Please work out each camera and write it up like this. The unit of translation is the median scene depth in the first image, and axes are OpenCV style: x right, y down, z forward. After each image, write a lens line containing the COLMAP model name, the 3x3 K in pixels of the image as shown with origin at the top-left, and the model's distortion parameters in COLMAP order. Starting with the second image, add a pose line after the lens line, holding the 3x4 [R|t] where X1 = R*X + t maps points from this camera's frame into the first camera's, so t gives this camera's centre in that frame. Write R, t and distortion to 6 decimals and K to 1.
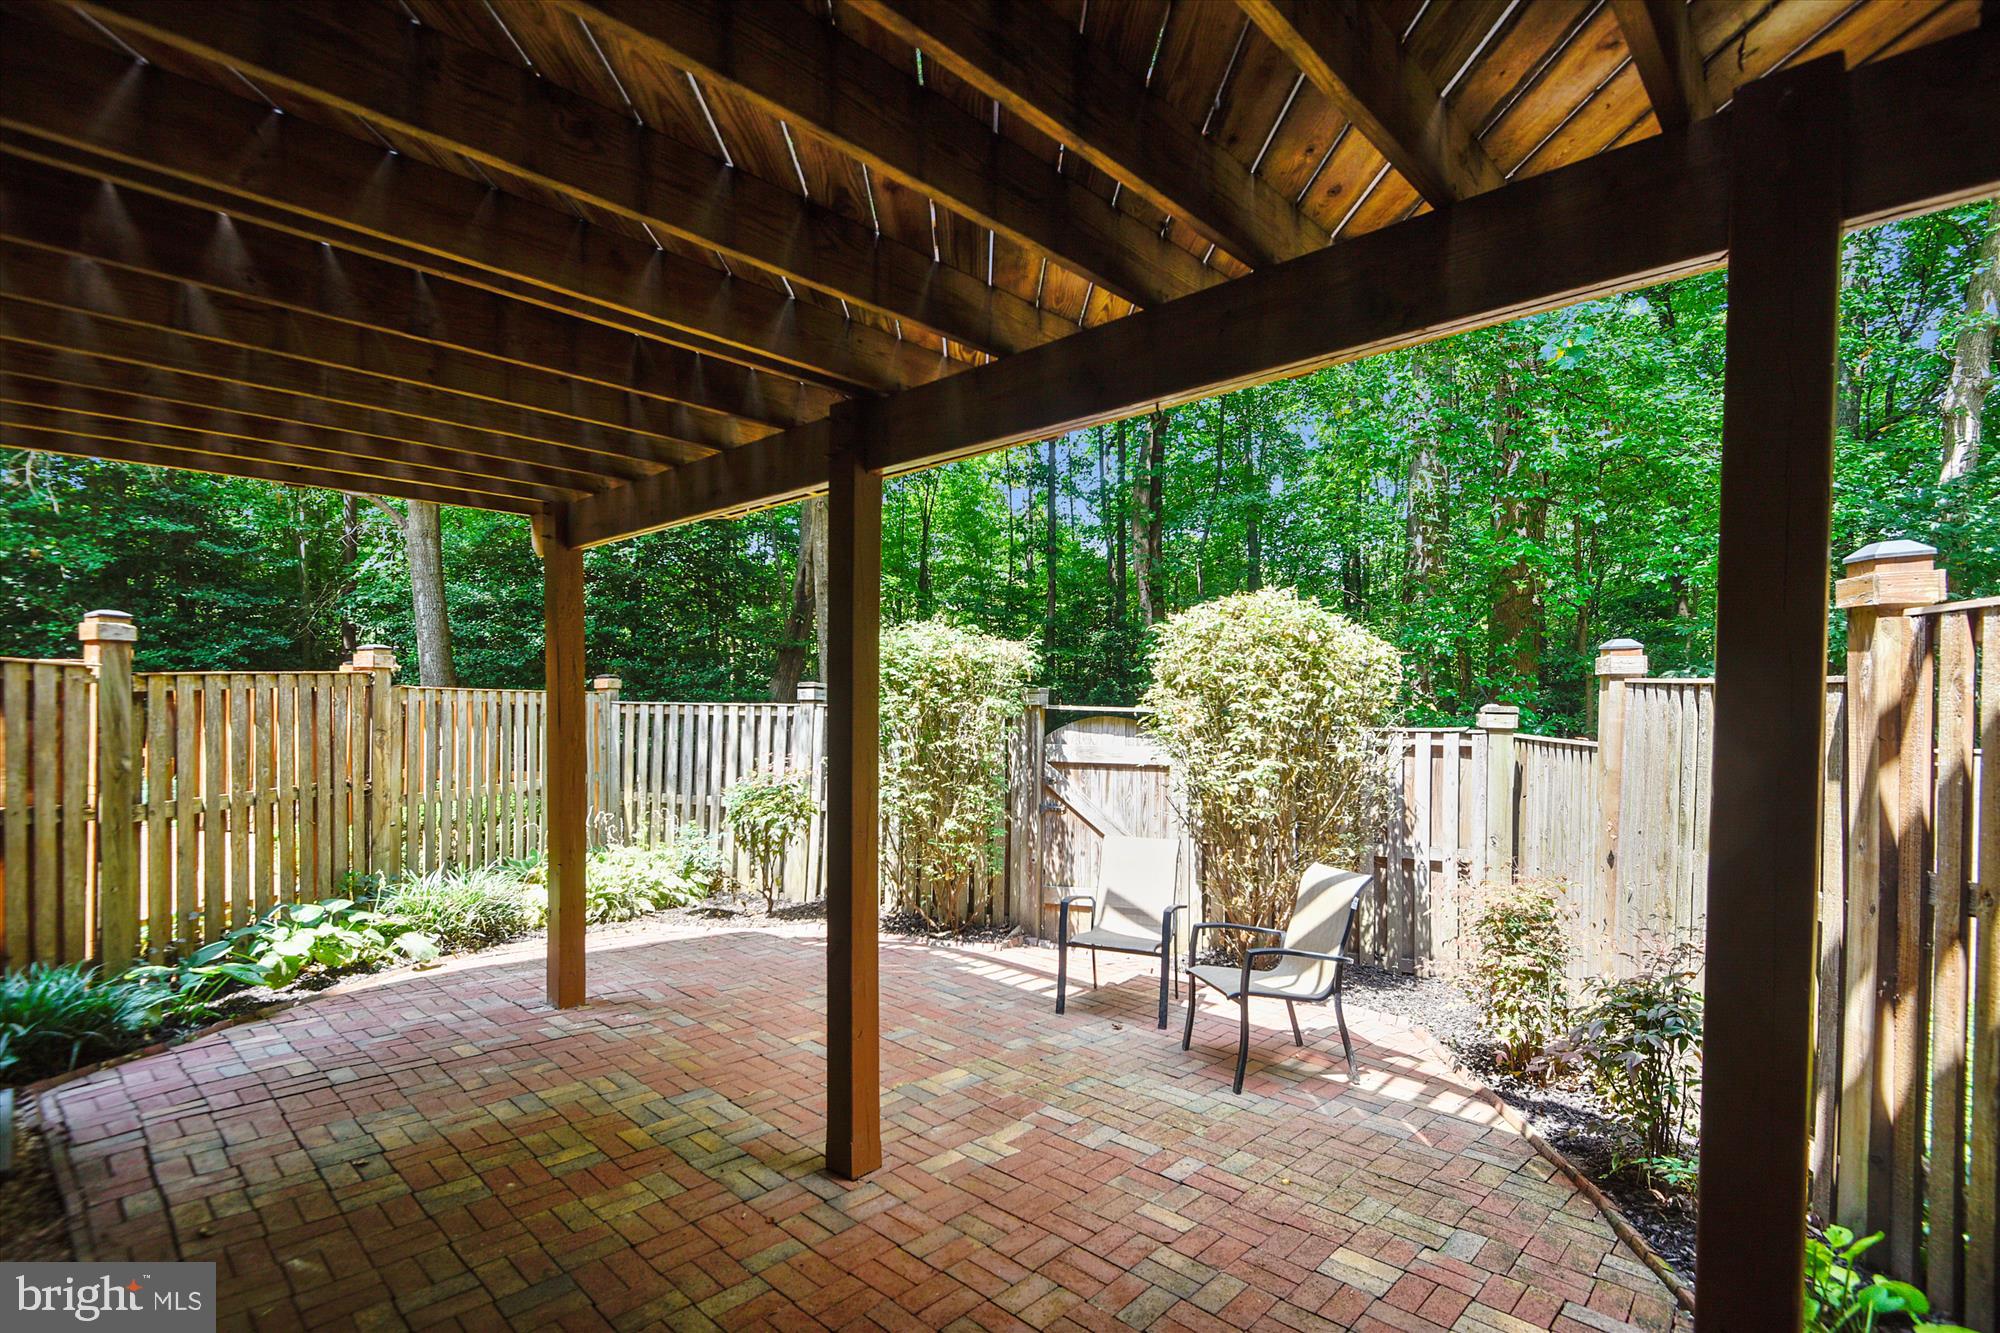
lens RADIAL K [[924.7, 0, 1007.5], [0, 924.7, 702.4], [0, 0, 1]] dist [0.000678, 0.000061]
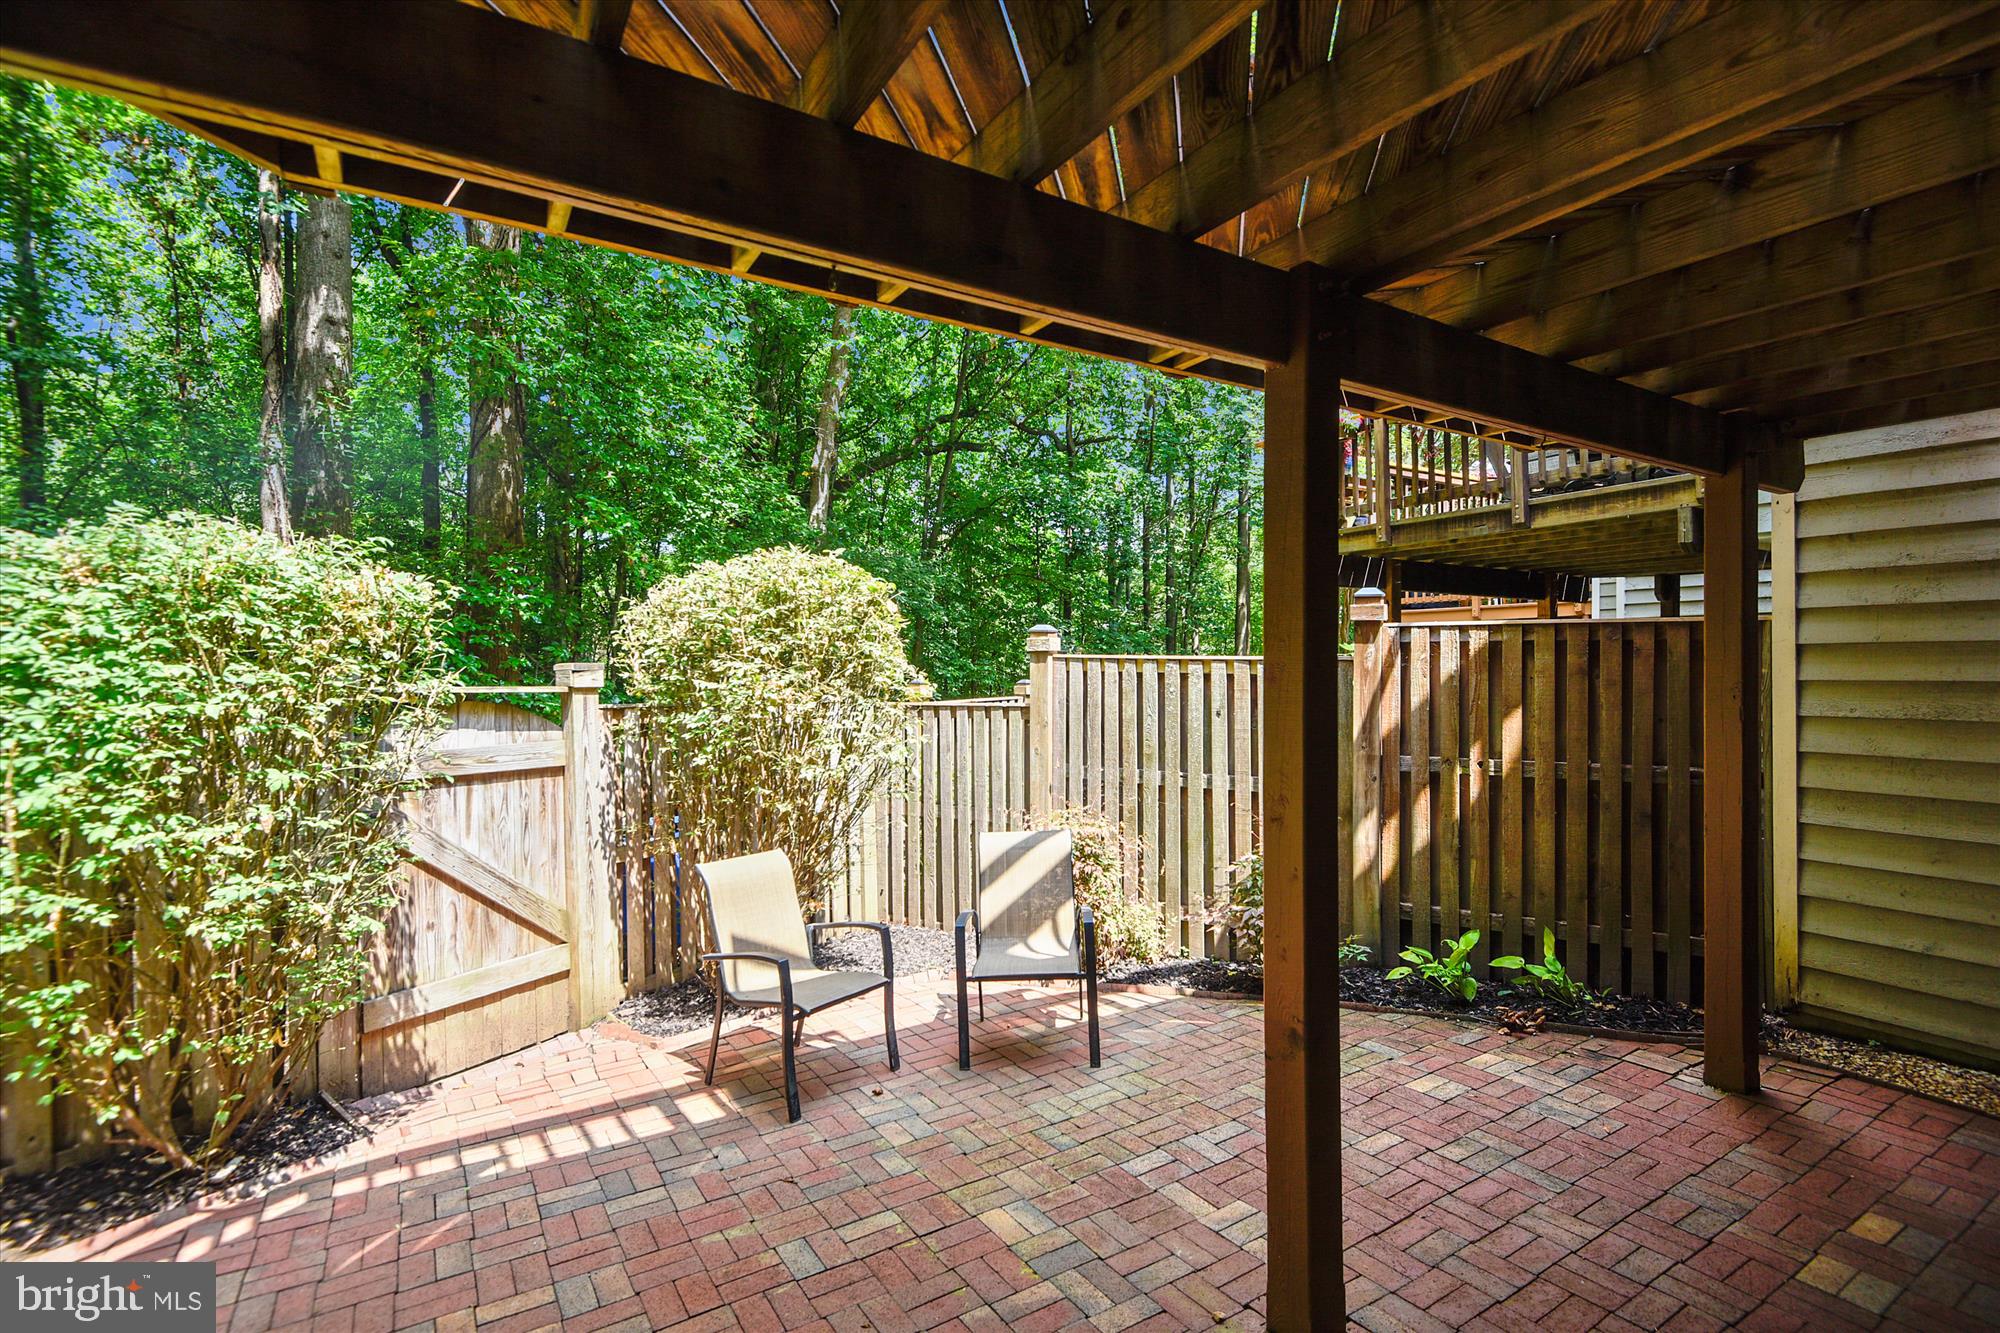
lens RADIAL K [[917.8, 0, 997.4], [0, 917.8, 656.1], [0, 0, 1]] dist [0.032349, -0.022704]
pose [[0.257821, 0.009456, 0.966146, -0.565567], [0.009801, 0.999875, -0.012401, -0.007207], [-0.966143, 0.012667, 0.257696, 0.637592]]
